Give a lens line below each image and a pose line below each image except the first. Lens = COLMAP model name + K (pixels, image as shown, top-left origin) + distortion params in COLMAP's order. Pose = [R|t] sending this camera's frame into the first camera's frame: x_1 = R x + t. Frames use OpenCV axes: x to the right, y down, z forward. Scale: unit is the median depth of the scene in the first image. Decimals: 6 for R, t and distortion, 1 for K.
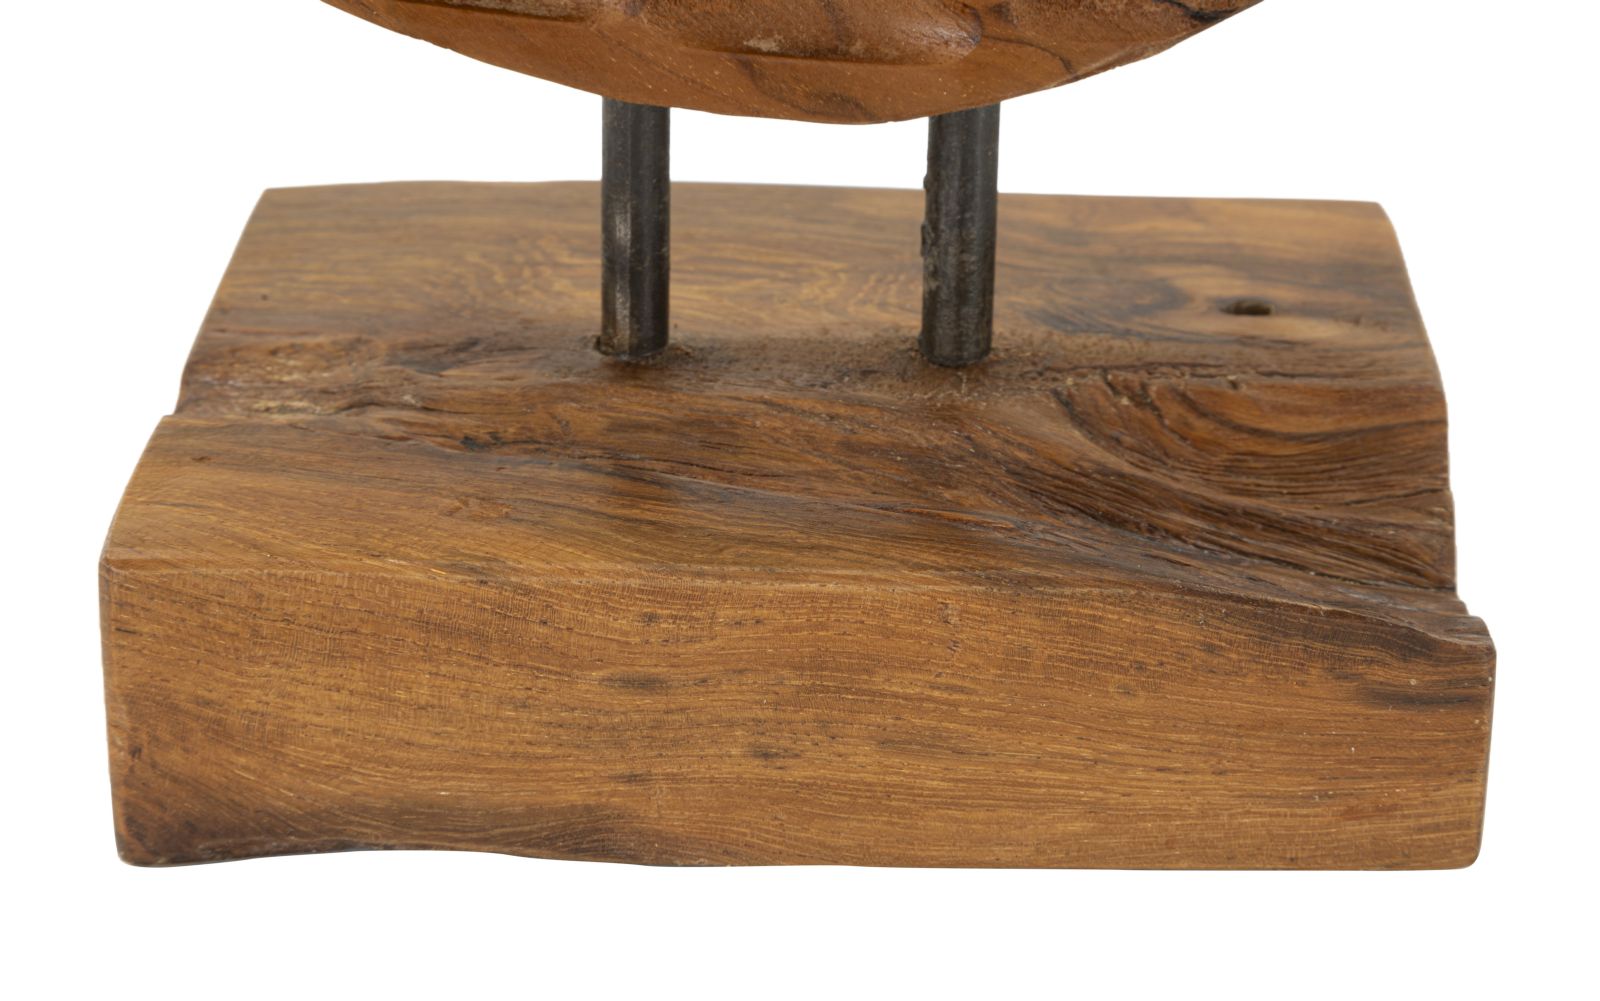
lens RADIAL K [[3184.0, 0, 800.0], [0, 3184.0, 500.5], [0, 0, 1]] dist [0.192535, 0.022406]
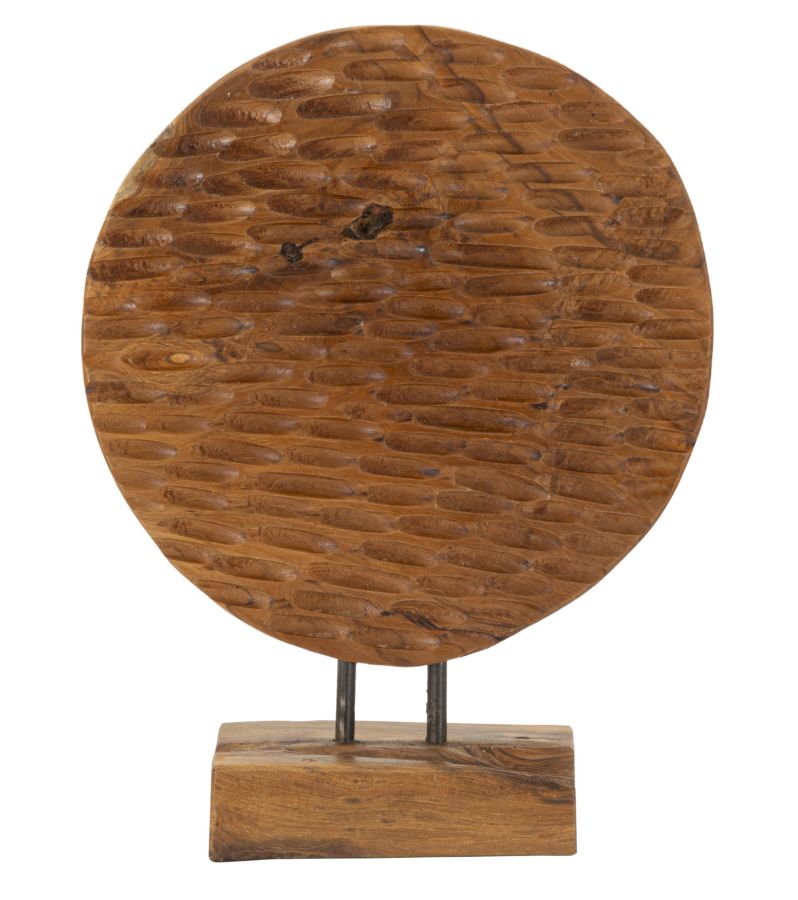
lens RADIAL K [[3517.5, 0, 399.0], [0, 3517.5, 450.0], [0, 0, 1]] dist [0.090823, 3.400014]
pose [[0.999697, -0.003496, 0.024347, -0.094345], [0.012102, 0.931659, -0.363131, 1.172791], [-0.021413, 0.363316, 0.931420, -3.008057]]
